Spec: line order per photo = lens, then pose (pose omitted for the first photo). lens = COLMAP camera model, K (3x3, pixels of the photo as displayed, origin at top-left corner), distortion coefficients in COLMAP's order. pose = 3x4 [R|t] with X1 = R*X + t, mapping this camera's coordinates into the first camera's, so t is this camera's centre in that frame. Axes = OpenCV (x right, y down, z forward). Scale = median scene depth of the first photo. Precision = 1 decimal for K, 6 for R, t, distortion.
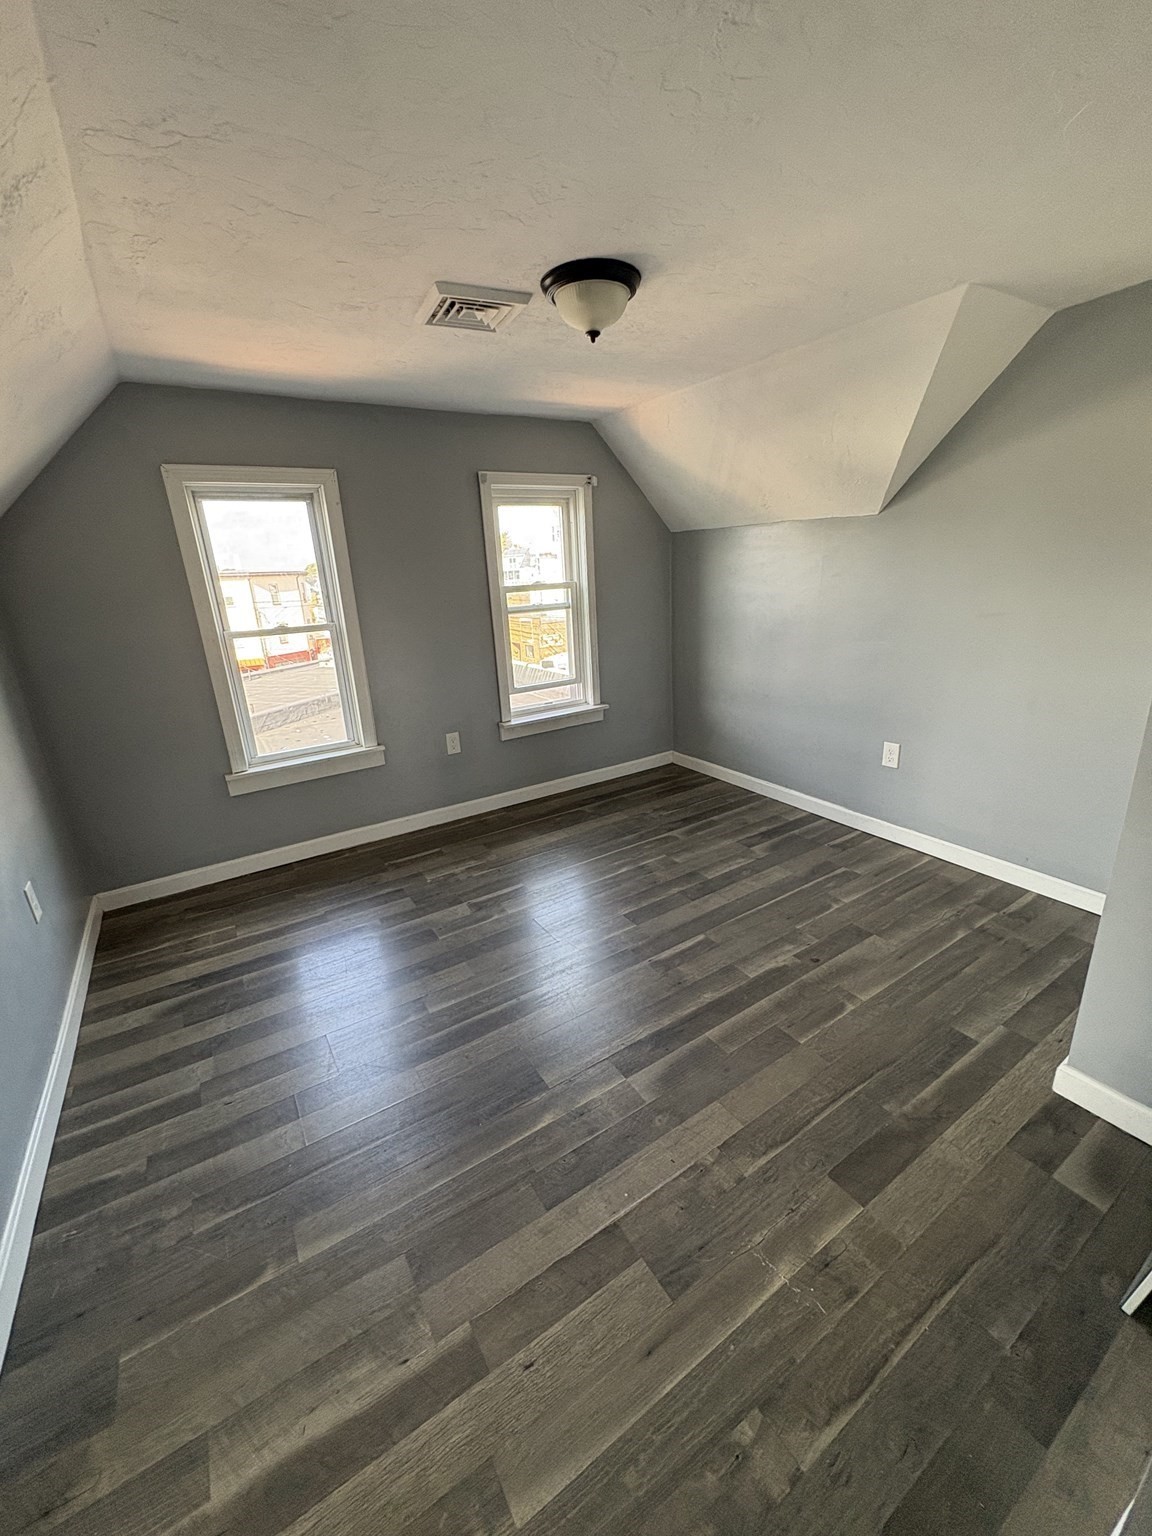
lens RADIAL K [[612.8, 0, 574.6], [0, 612.8, 765.8], [0, 0, 1]] dist [-0.001460, 0.000299]
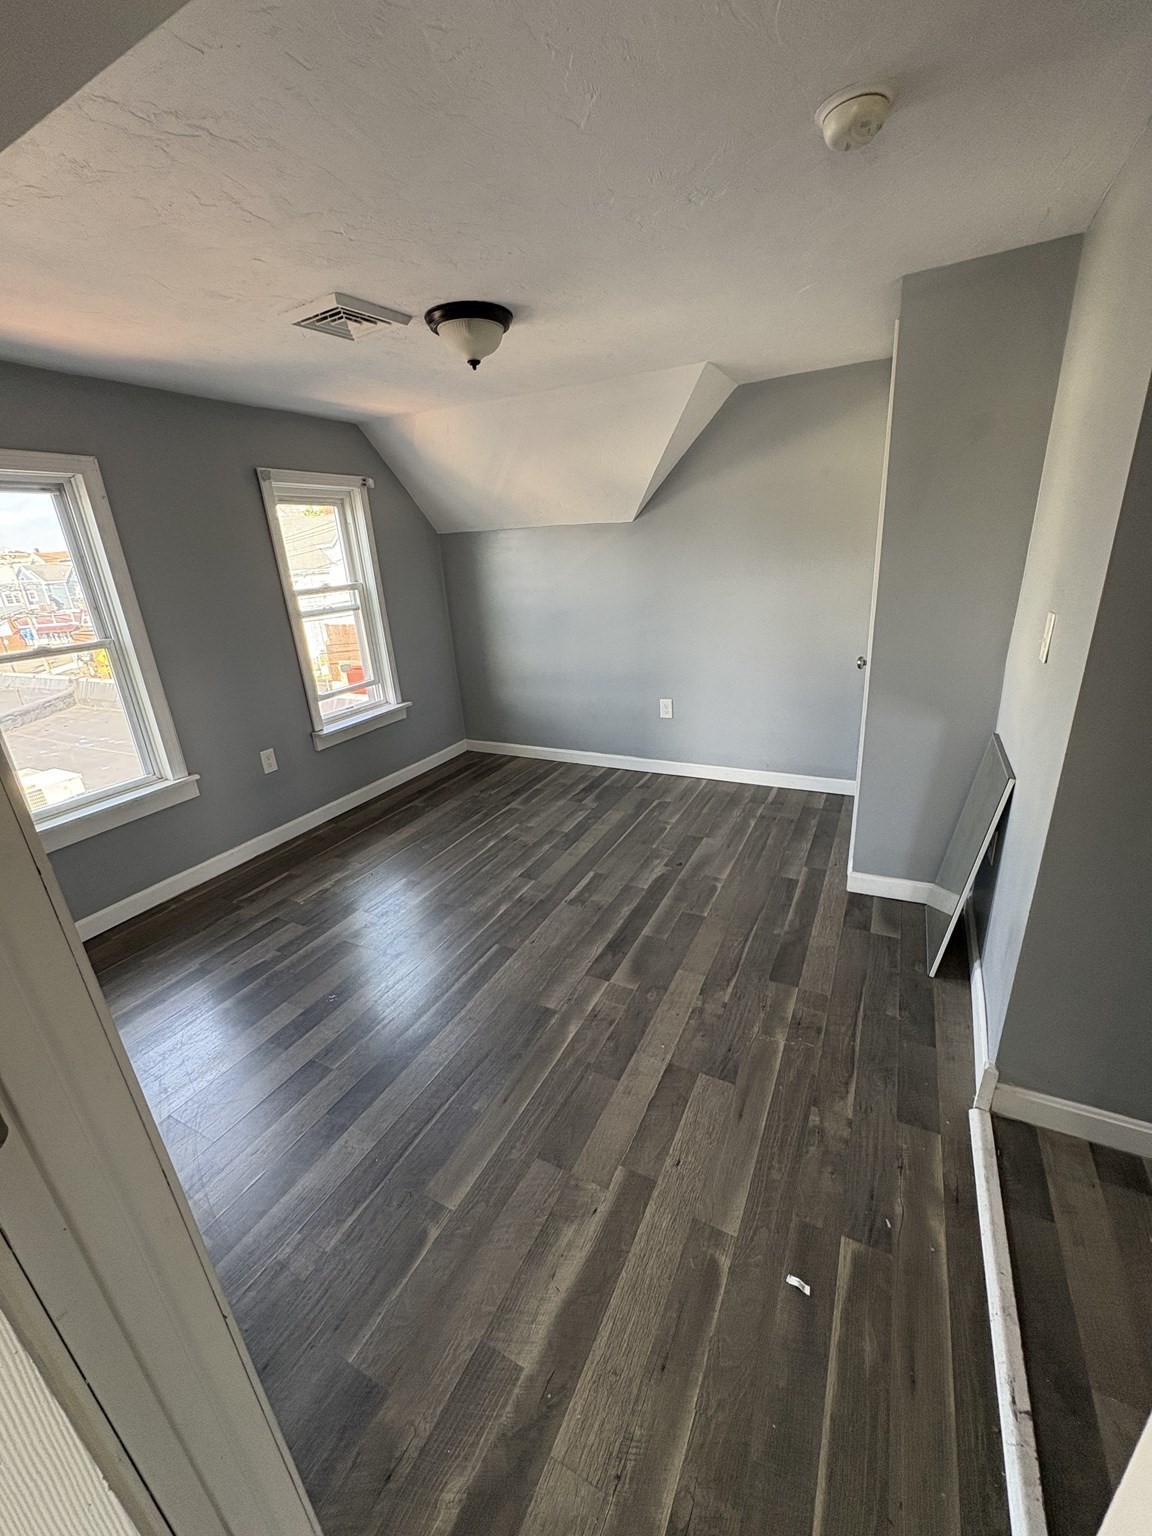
lens RADIAL K [[612.8, 0, 580.8], [0, 612.8, 765.6], [0, 0, 1]] dist [-0.001460, 0.000299]
pose [[0.861463, -0.172535, 0.477612, -0.380161], [0.173511, 0.983916, 0.042475, 0.019774], [-0.477258, 0.046280, 0.877544, -0.054185]]
